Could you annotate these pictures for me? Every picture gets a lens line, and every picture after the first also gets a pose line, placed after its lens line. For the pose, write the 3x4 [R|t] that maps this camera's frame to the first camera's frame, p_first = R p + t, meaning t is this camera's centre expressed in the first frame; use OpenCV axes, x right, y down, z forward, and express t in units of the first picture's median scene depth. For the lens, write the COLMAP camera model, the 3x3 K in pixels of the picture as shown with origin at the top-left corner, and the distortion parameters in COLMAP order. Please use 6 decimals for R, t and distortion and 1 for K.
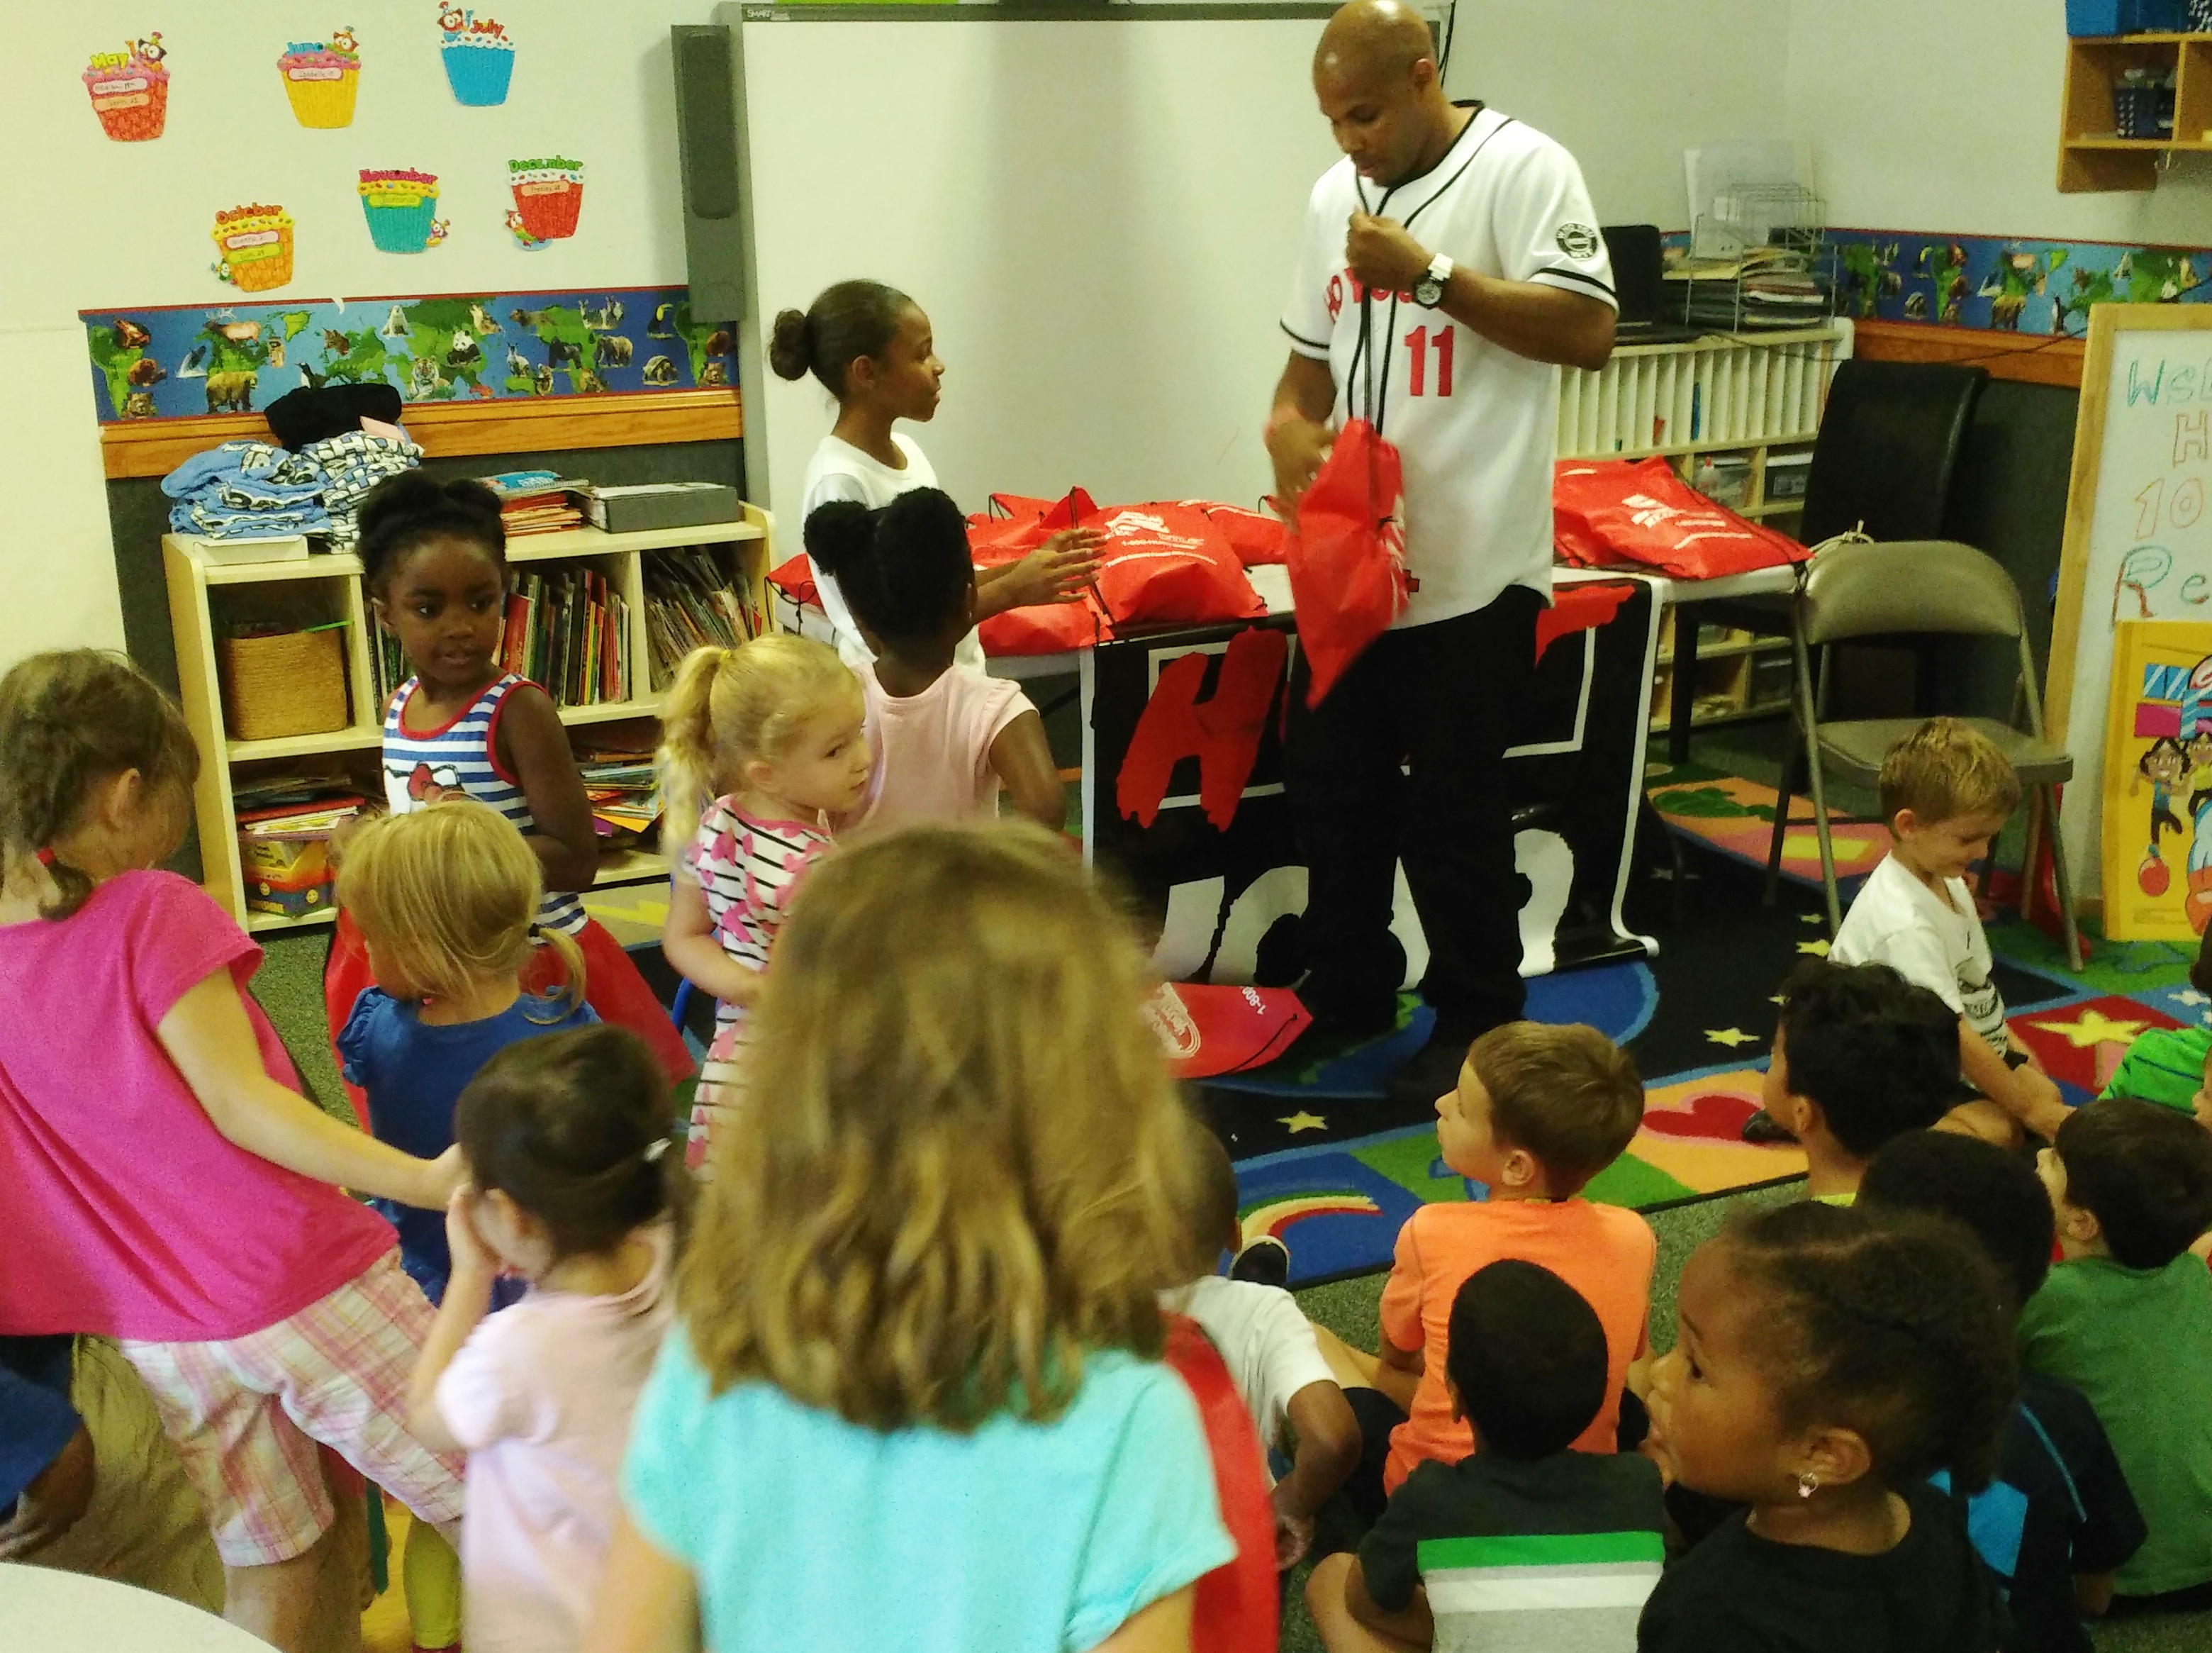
lens RADIAL K [[2597.8, 0, 1113.7], [0, 2597.8, 911.7], [0, 0, 1]] dist [0.061022, 0.000000]
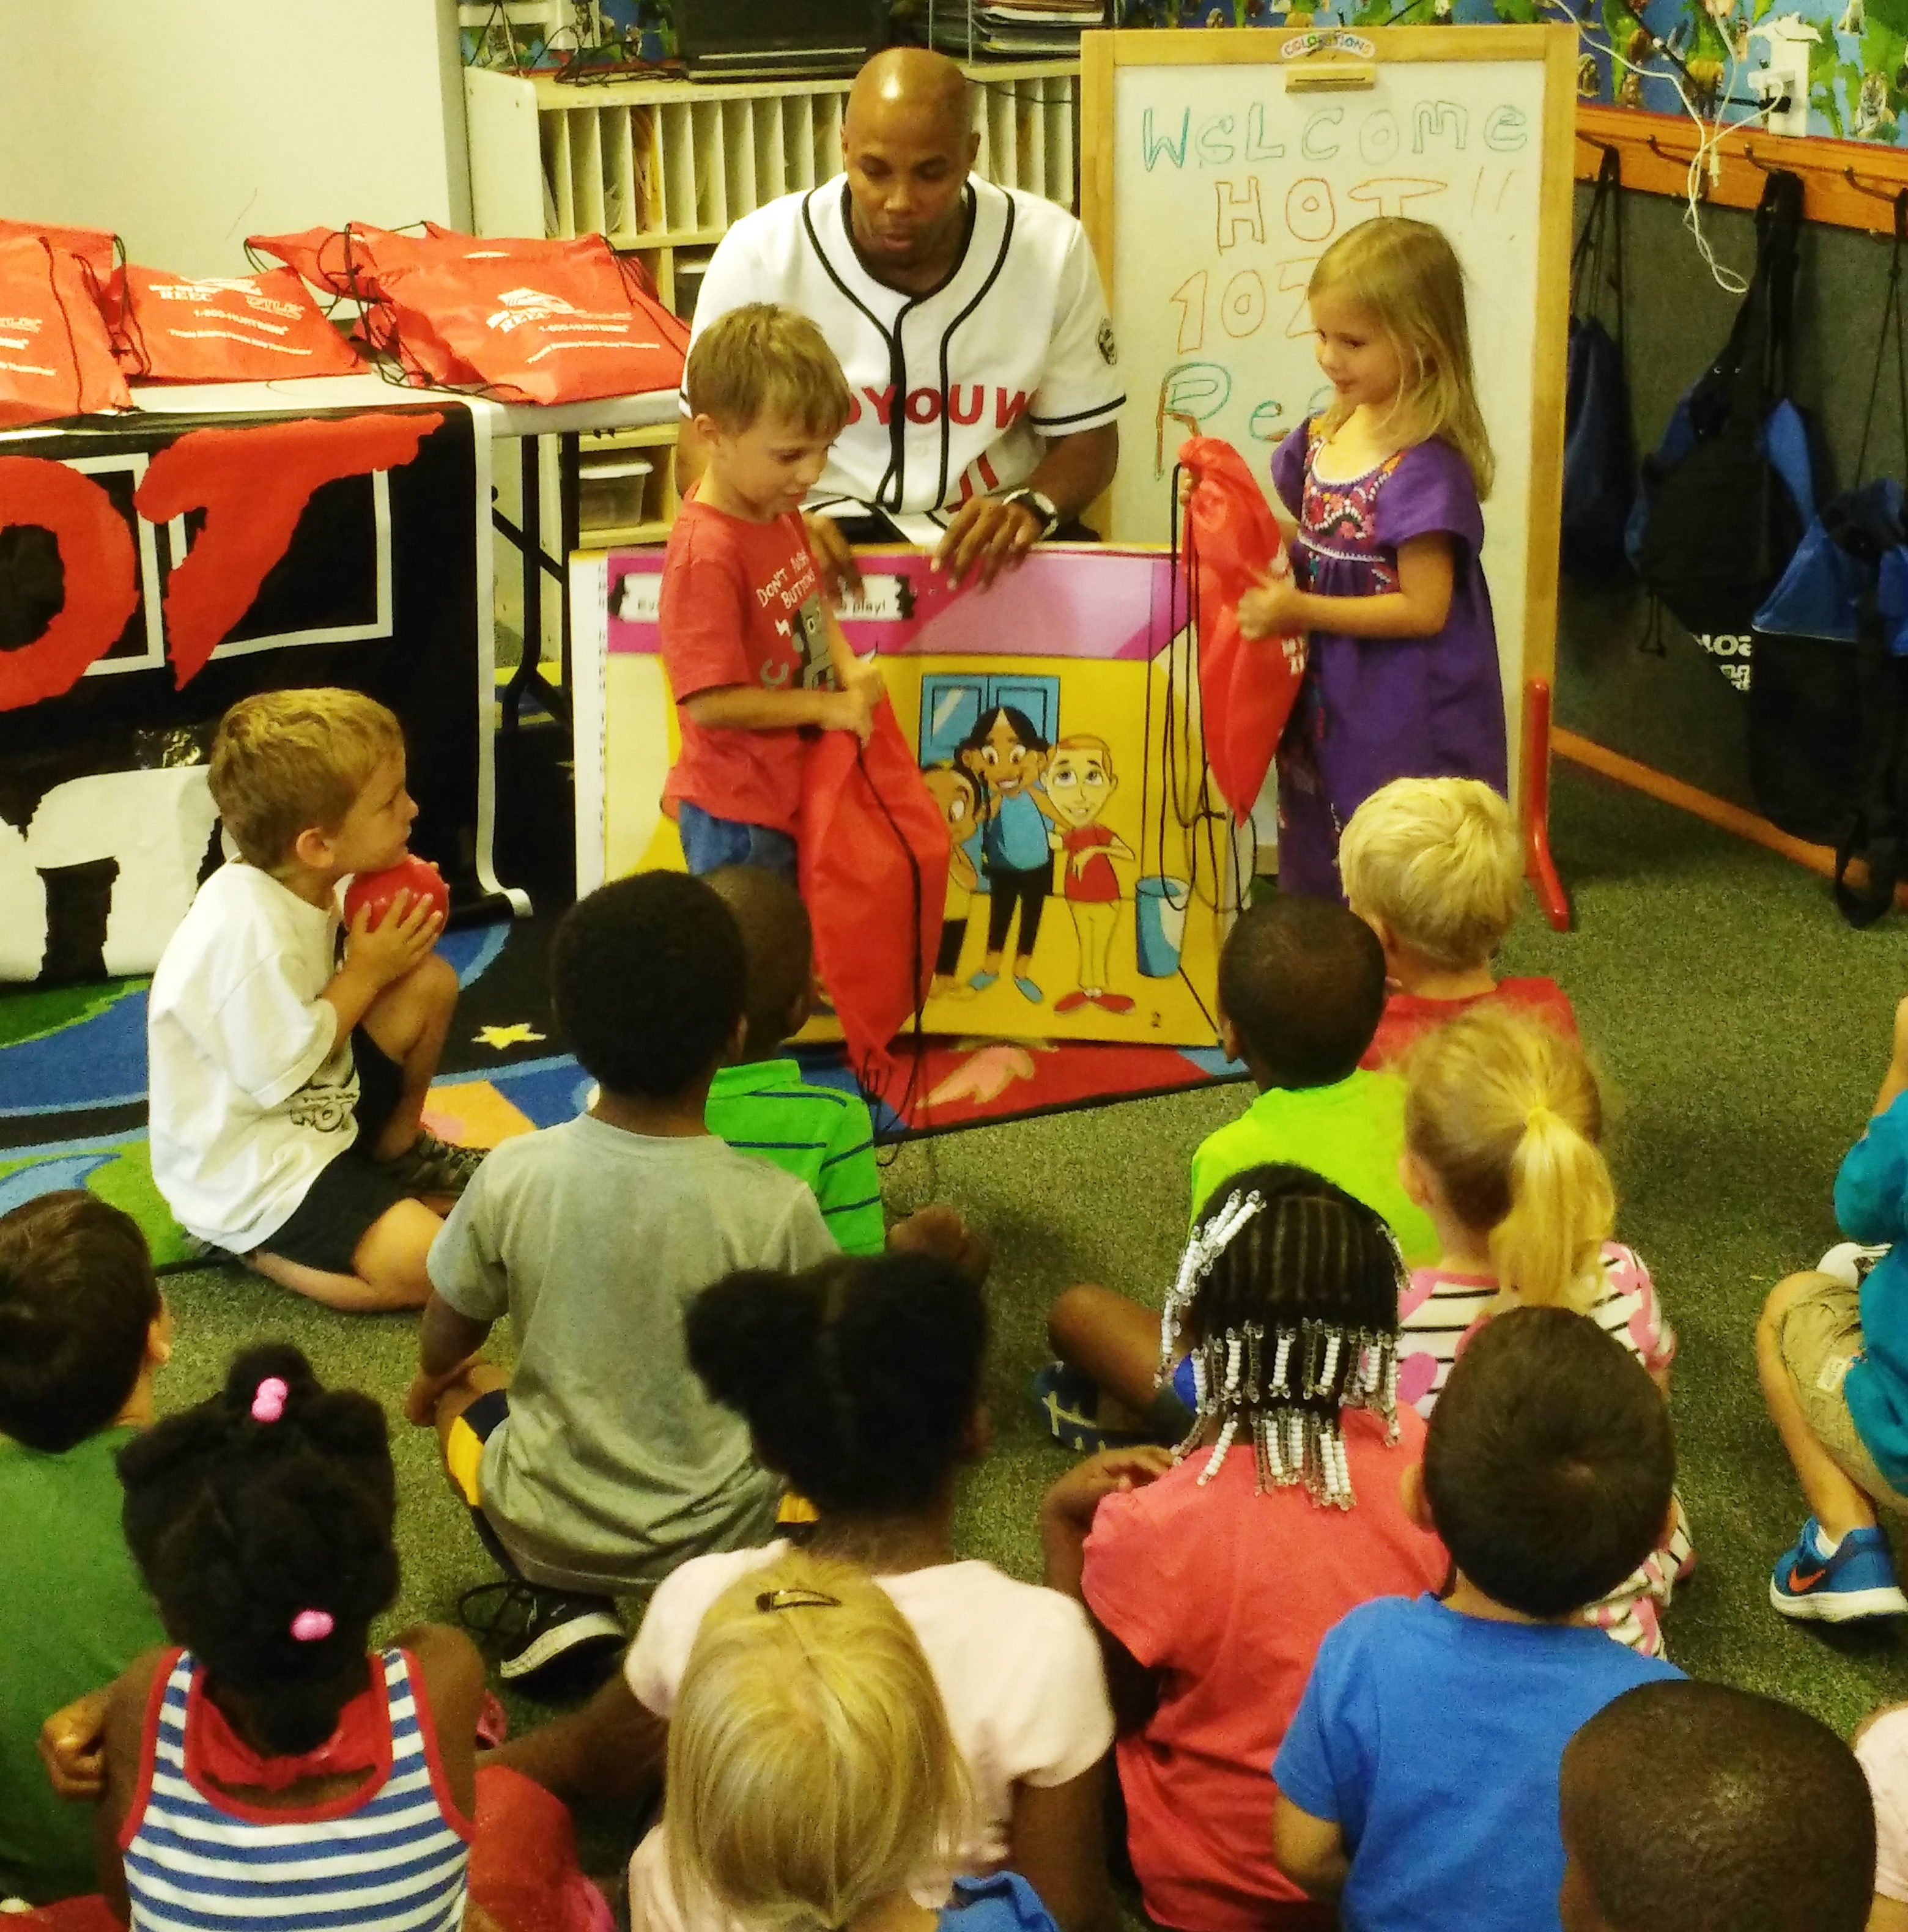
lens RADIAL K [[3561.0, 0, 941.6], [0, 3561.0, 724.9], [0, 0, 1]] dist [0.144076, 0.000000]
pose [[0.998215, 0.004383, -0.059565, 0.340961], [-0.006279, 0.999478, -0.031693, -0.005842], [0.059395, 0.032010, 0.997721, 0.010244]]
